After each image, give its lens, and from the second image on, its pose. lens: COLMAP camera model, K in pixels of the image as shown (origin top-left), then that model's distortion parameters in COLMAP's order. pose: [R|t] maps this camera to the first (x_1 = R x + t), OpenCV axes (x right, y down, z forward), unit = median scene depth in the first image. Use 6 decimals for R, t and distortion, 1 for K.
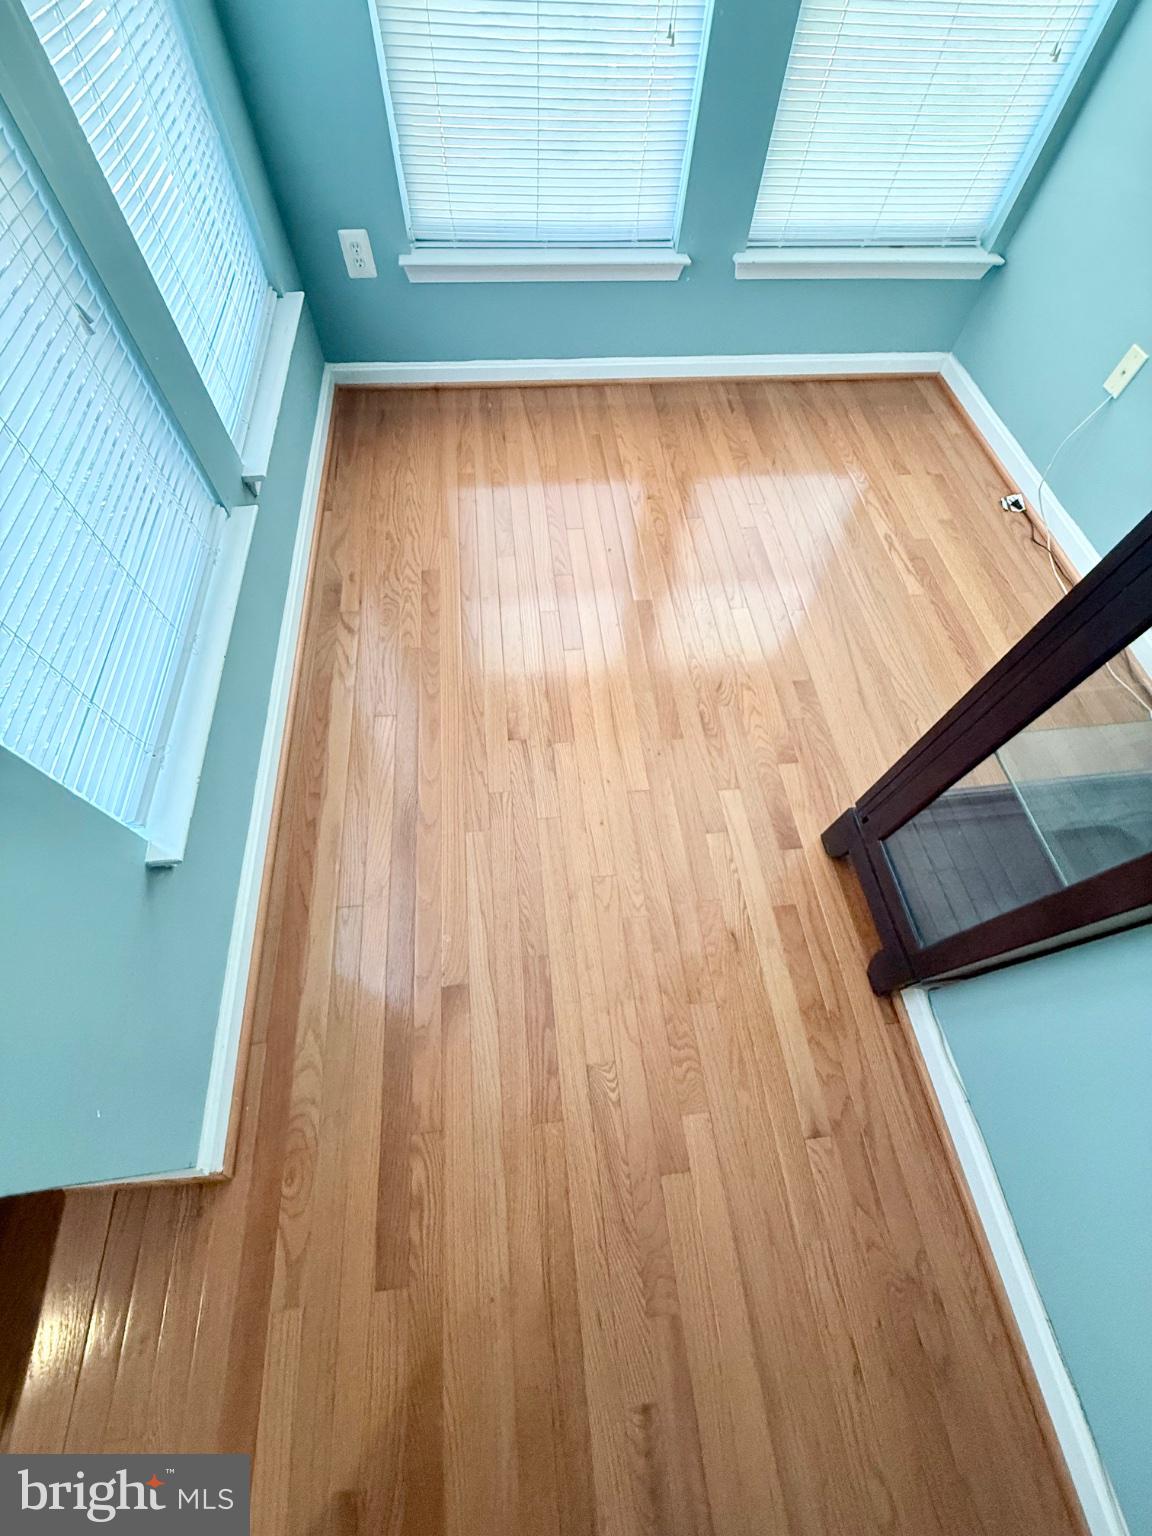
lens RADIAL K [[614.4, 0, 579.7], [0, 614.4, 771.2], [0, 0, 1]] dist [0.000595, -0.000329]
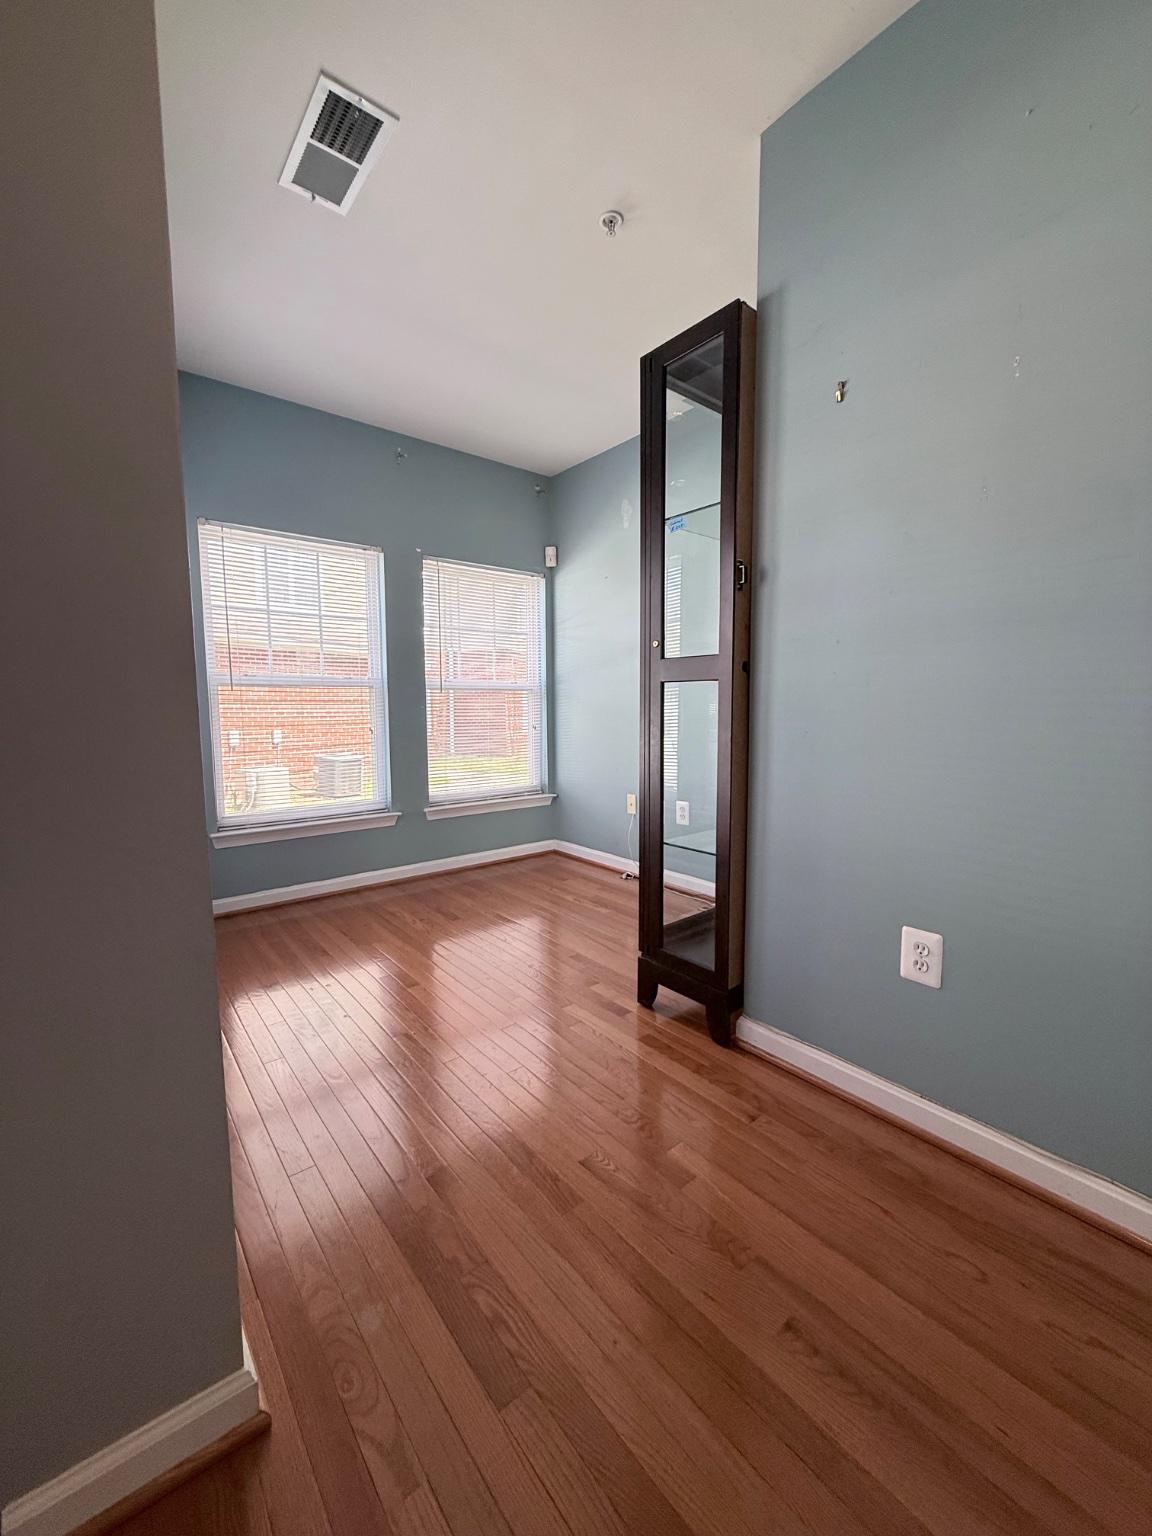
lens RADIAL K [[614.4, 0, 575.2], [0, 614.4, 765.9], [0, 0, 1]] dist [0.000595, -0.000329]
pose [[0.841567, -0.089786, 0.532638, -0.548710], [0.486430, 0.554697, -0.675054, 0.865802], [-0.234842, 0.827194, 0.510490, -0.182510]]
